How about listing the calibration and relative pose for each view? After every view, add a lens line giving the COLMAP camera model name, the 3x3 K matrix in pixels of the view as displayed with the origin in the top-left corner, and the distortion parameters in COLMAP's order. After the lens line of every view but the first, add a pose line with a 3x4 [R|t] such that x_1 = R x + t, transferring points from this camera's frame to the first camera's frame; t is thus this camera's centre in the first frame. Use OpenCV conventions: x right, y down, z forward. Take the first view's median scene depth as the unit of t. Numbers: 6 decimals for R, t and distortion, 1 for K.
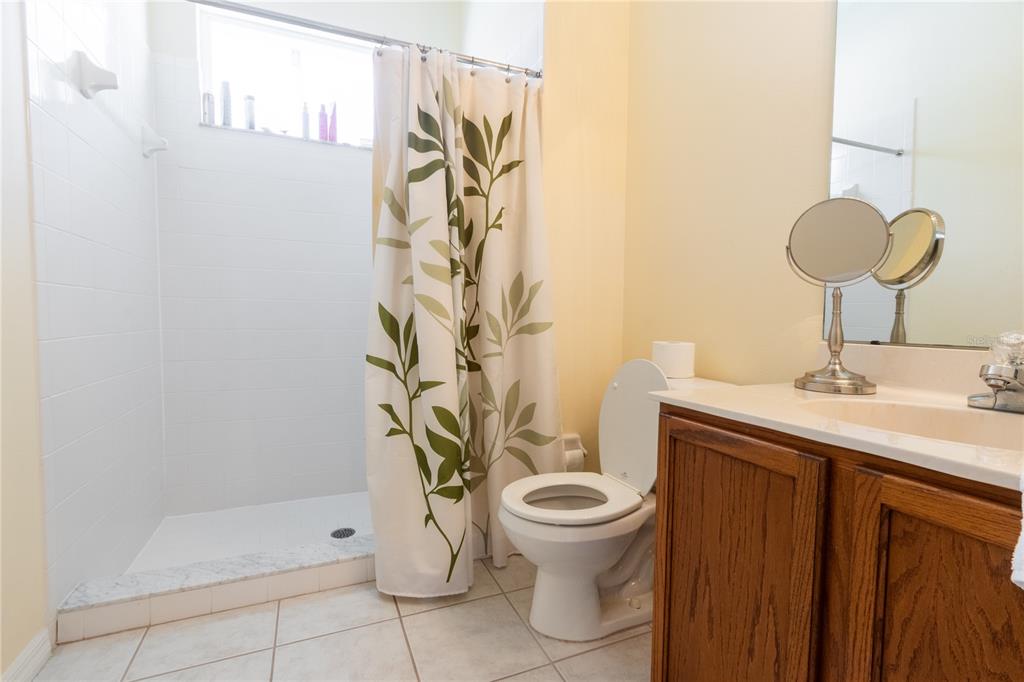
lens RADIAL K [[466.5, 0, 512.0], [0, 466.5, 341.0], [0, 0, 1]] dist [0.000070, 0.000160]
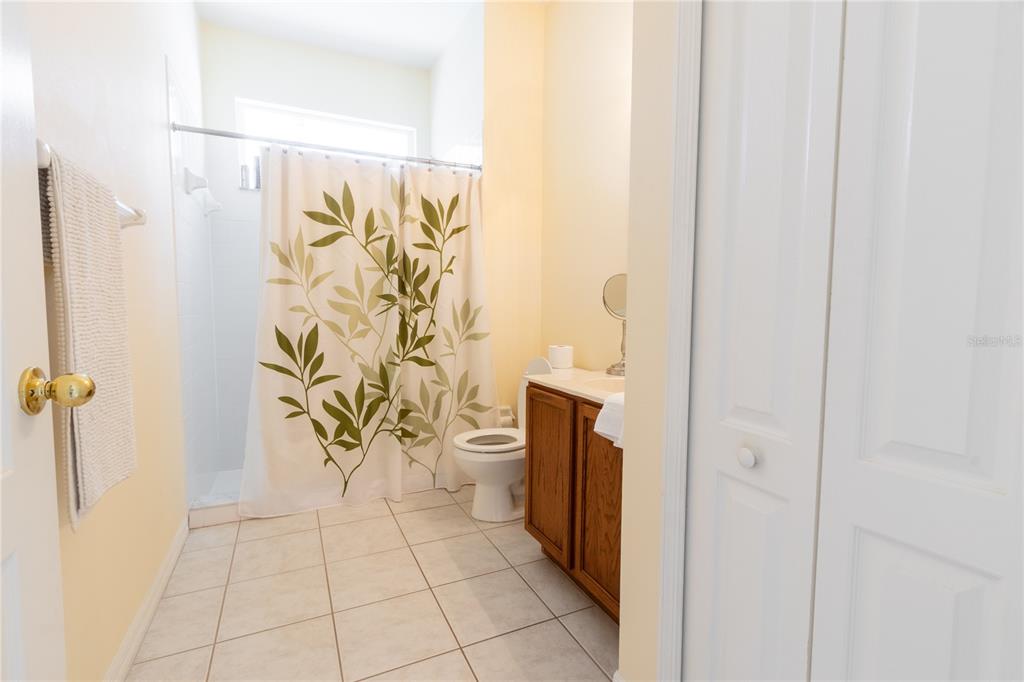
lens RADIAL K [[473.8, 0, 512.0], [0, 473.8, 341.0], [0, 0, 1]] dist [-0.013304, -0.000067]
pose [[0.998964, -0.007989, 0.044795, 0.107777], [0.006939, 0.999699, 0.023530, -0.055174], [-0.044969, -0.023195, 0.998719, -0.646683]]
